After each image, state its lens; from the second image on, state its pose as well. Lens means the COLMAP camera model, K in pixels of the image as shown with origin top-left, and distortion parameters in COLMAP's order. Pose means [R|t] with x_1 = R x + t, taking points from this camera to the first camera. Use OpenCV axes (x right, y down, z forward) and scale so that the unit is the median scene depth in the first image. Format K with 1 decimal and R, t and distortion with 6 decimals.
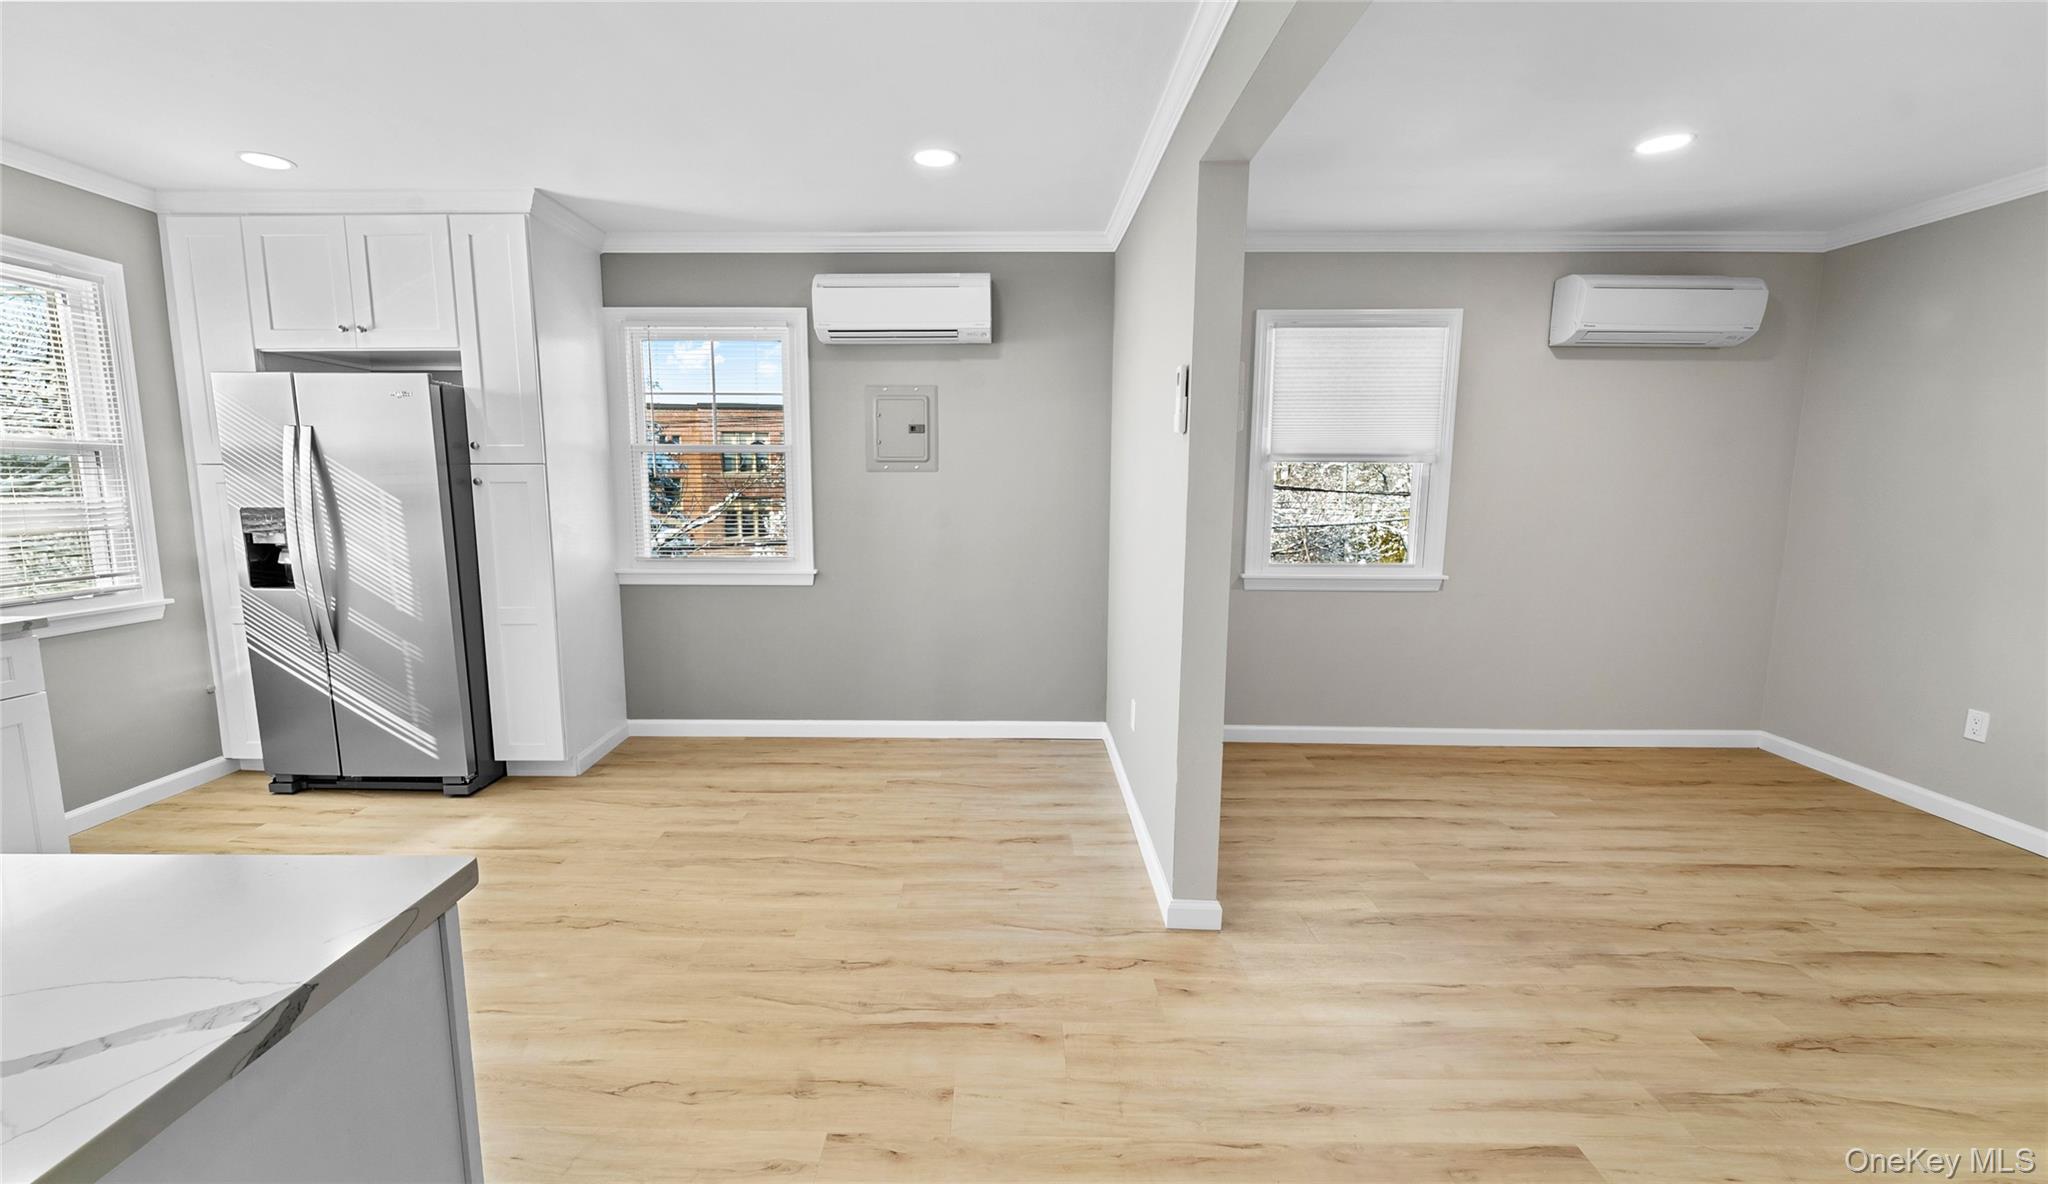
lens RADIAL K [[819.5, 0, 1024.0], [0, 819.5, 592.0], [0, 0, 1]] dist [0.001214, -0.000288]
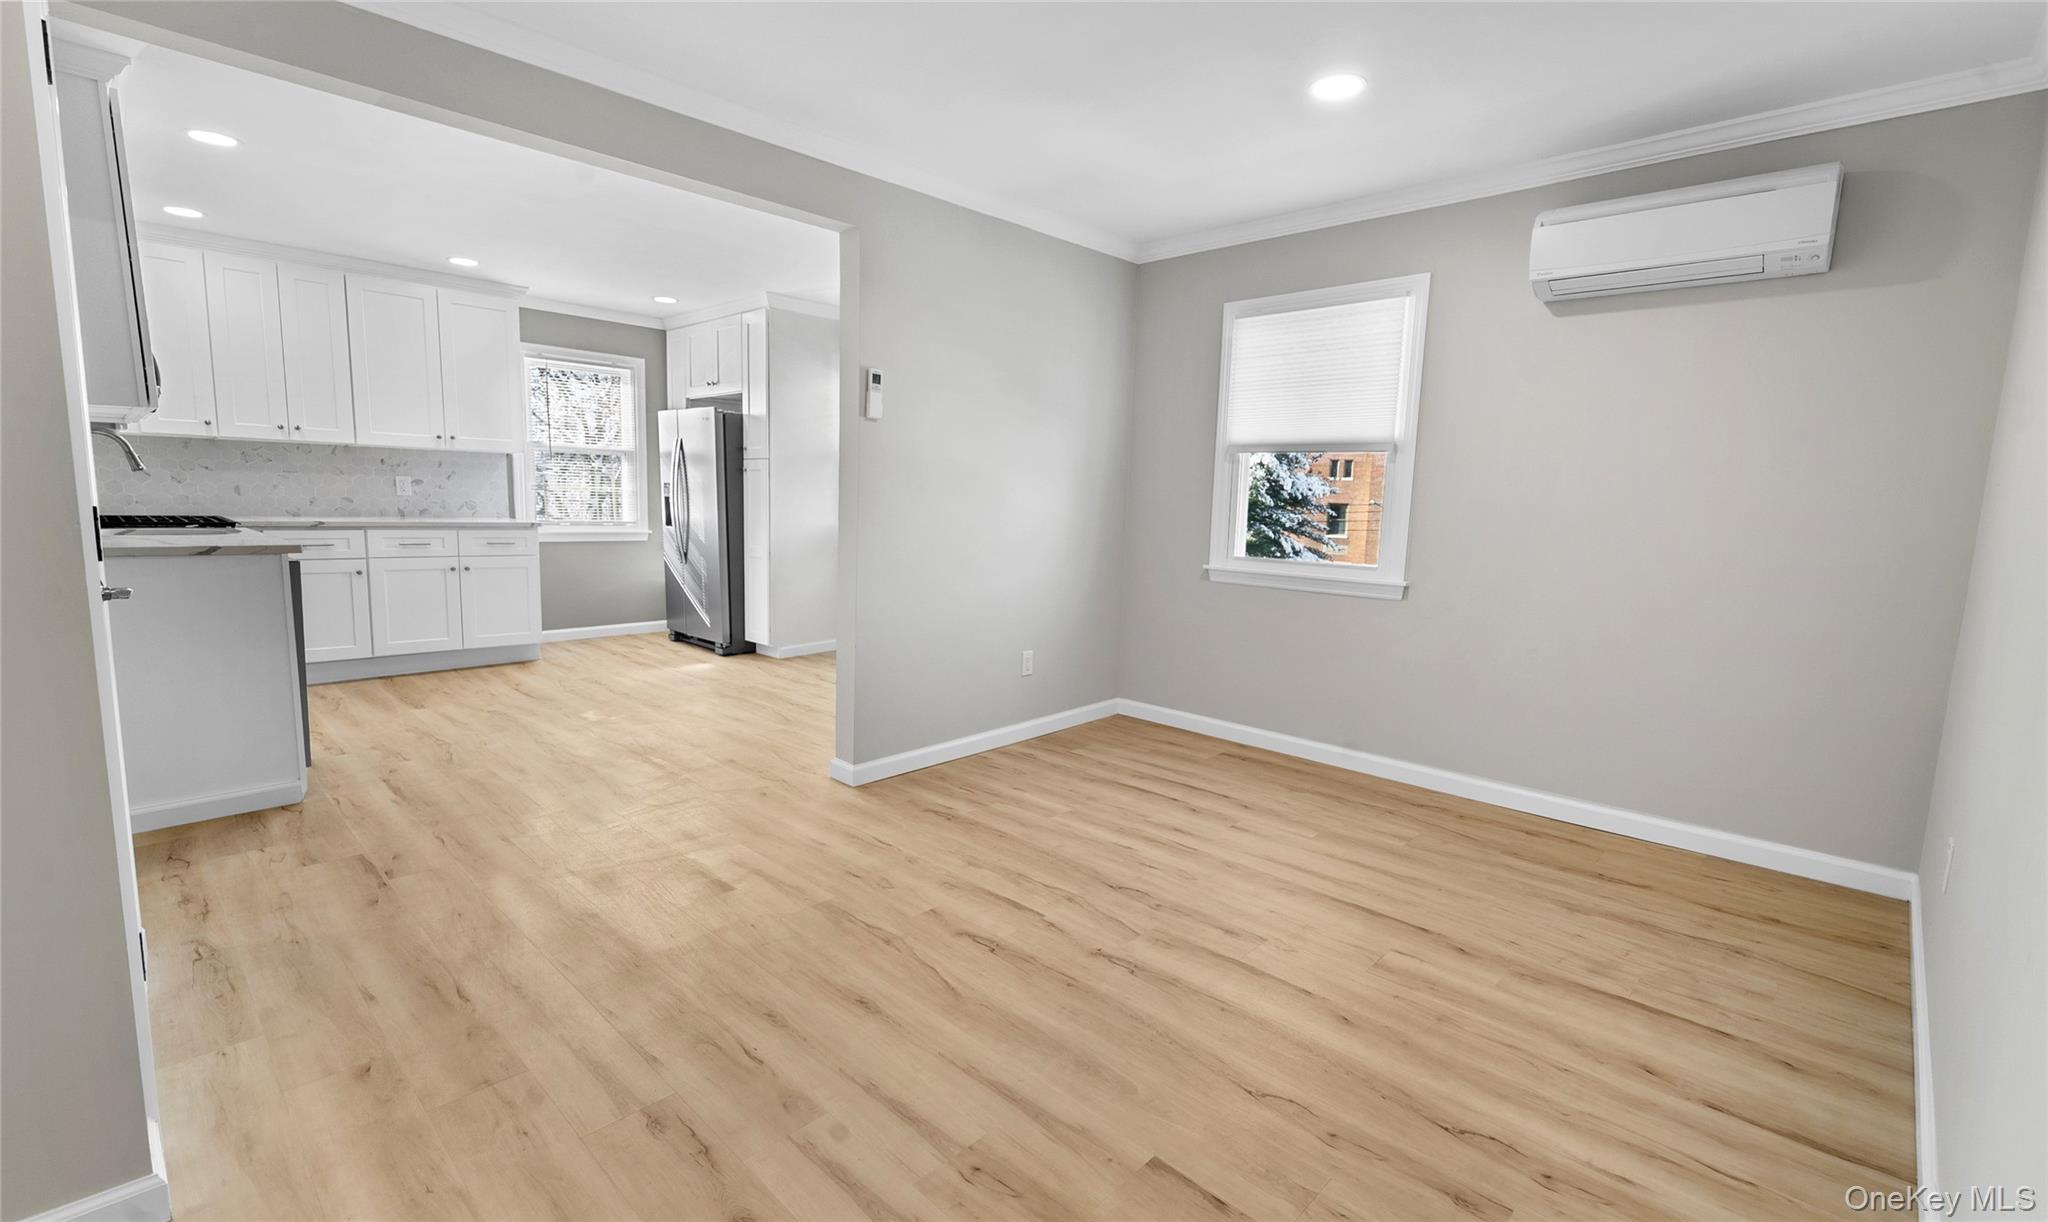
lens RADIAL K [[856.9, 0, 1024.0], [0, 856.9, 611.0], [0, 0, 1]] dist [-0.002777, -0.000734]
pose [[0.747838, 0.106559, -0.655273, 0.946020], [-0.114695, 0.992930, 0.030571, 0.033135], [0.653898, 0.052294, 0.754773, 0.069320]]
